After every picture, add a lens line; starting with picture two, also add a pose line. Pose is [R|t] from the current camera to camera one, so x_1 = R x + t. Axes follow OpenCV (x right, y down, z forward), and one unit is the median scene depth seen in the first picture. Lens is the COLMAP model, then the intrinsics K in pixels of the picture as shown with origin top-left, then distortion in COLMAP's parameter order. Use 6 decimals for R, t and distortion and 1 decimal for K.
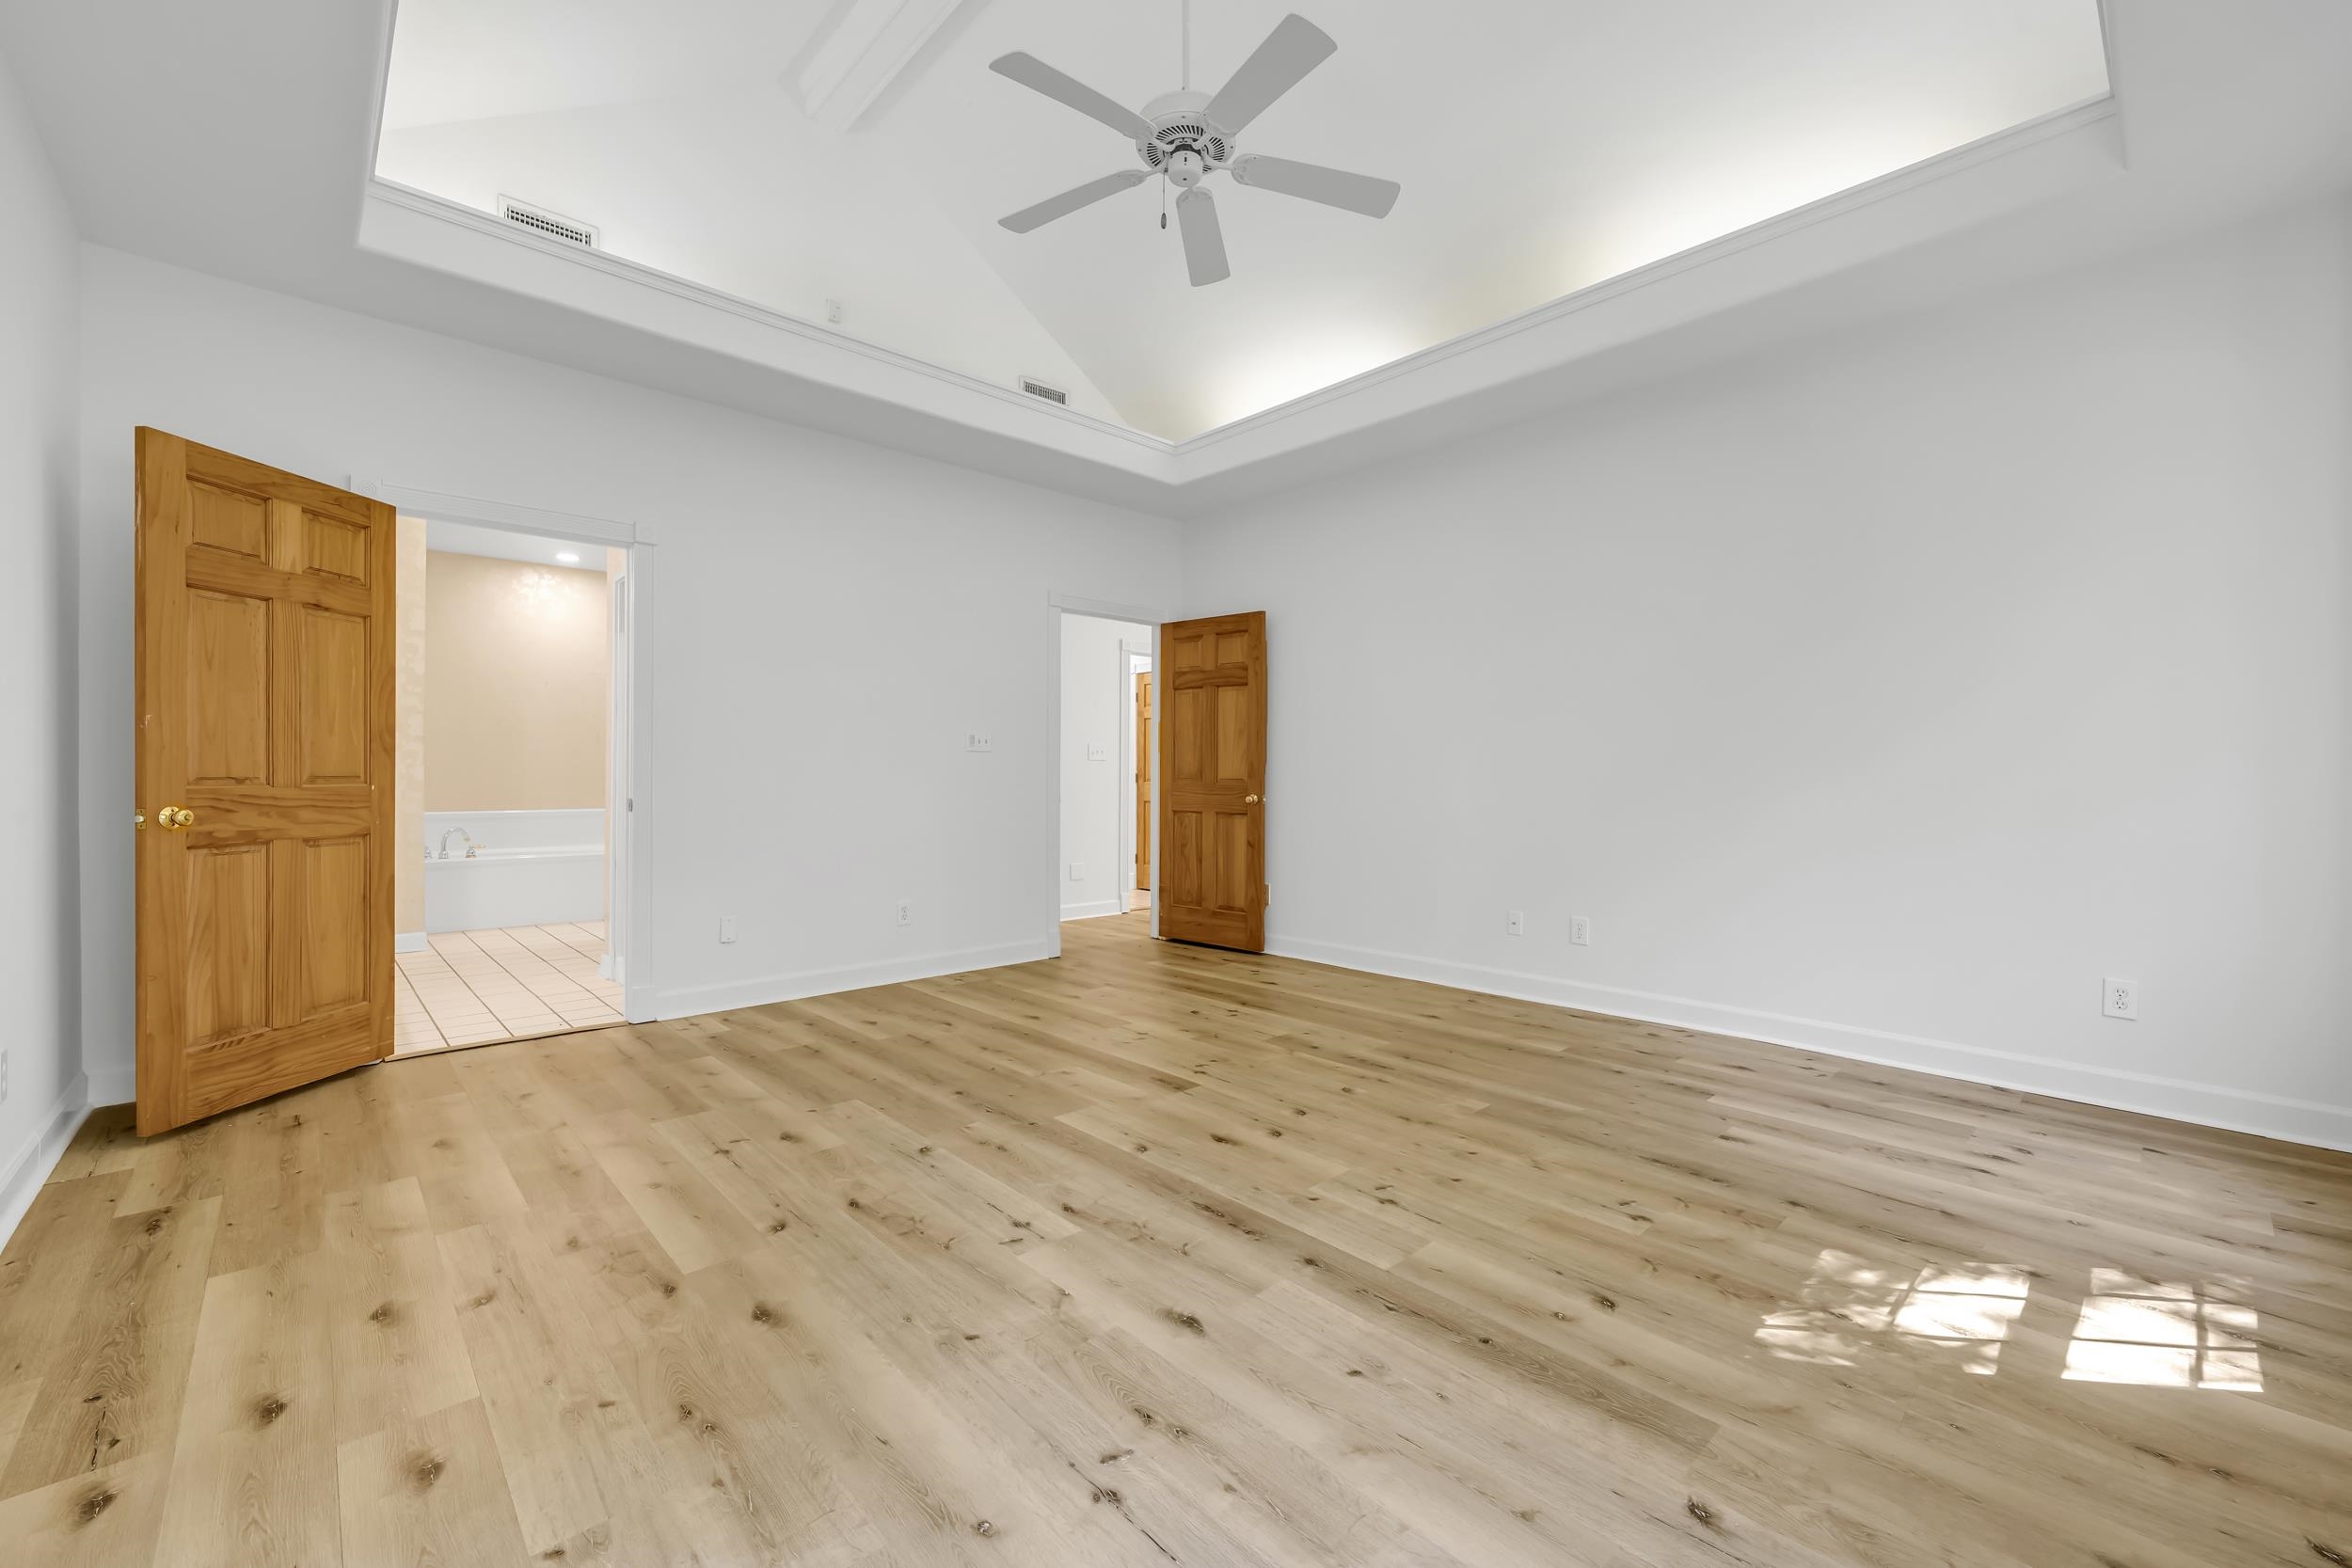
lens RADIAL K [[960.0, 0, 1179.6], [0, 960.0, 782.0], [0, 0, 1]] dist [0.000143, -0.000169]
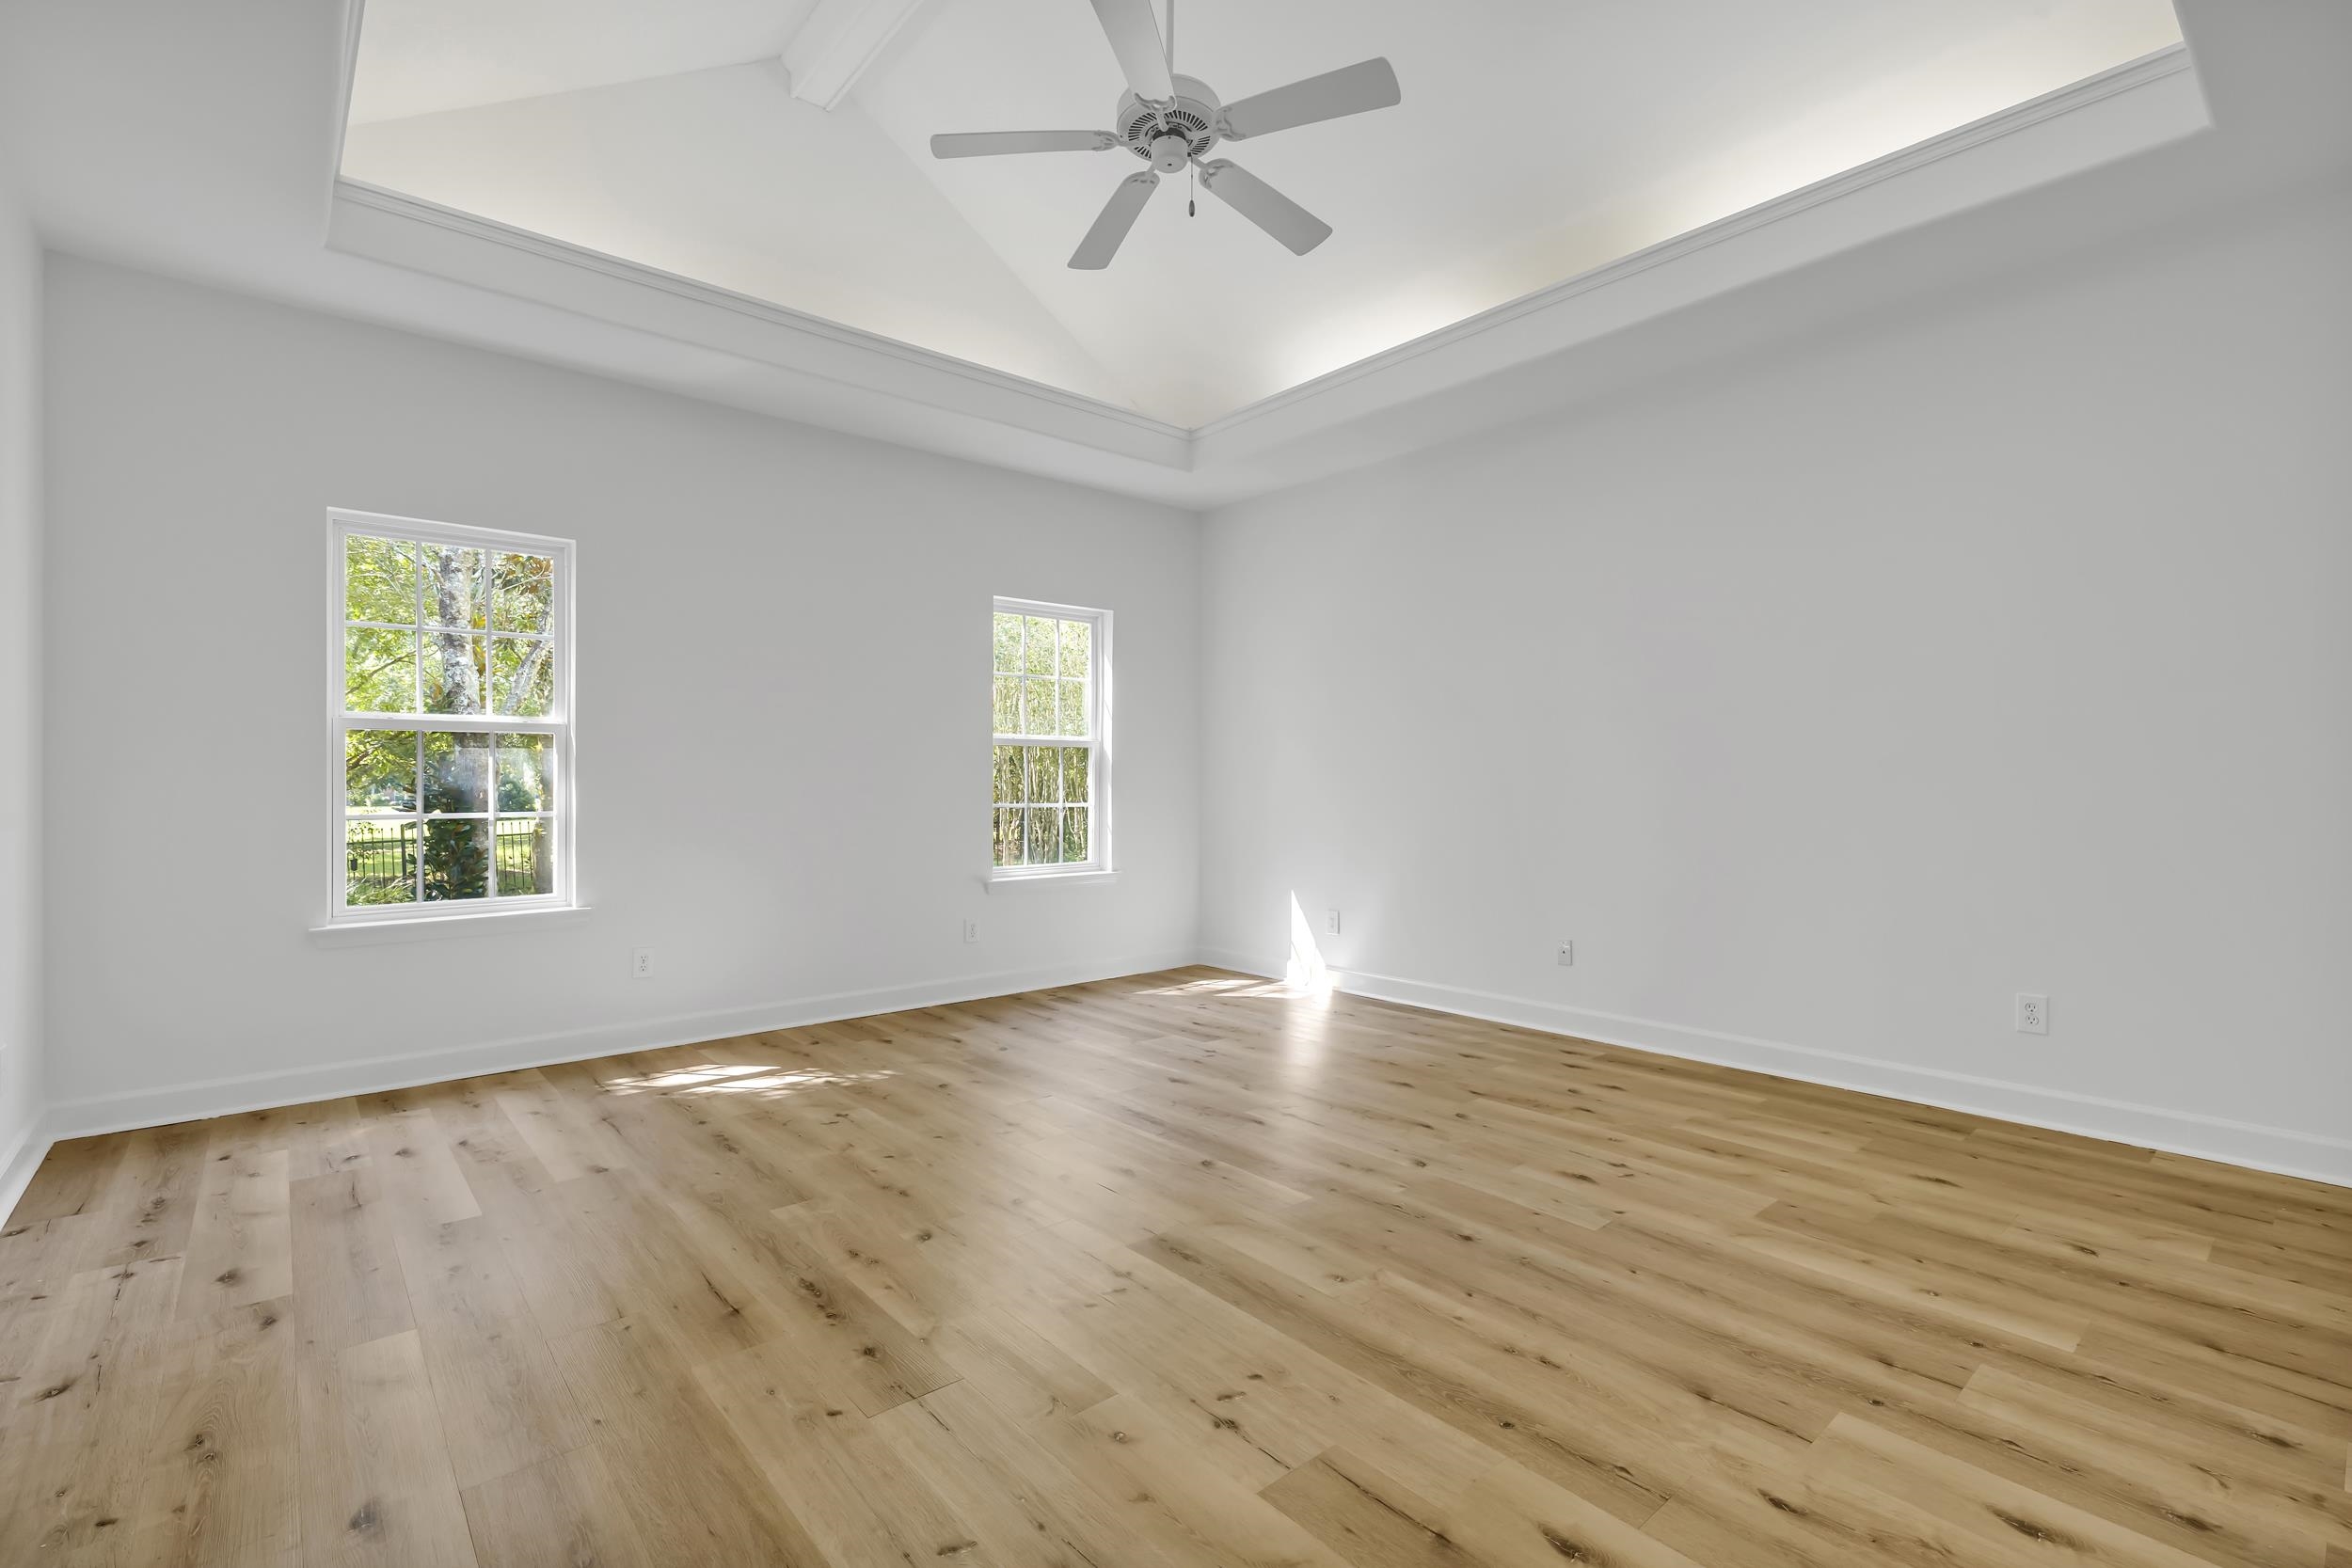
lens RADIAL K [[1073.0, 0, 1172.0], [0, 1073.0, 789.9], [0, 0, 1]] dist [0.000736, 0.000103]
pose [[-0.998987, -0.001154, 0.044981, -0.051446], [-0.000871, 0.999980, 0.006325, -0.018807], [-0.044988, 0.006280, -0.998968, 2.083826]]
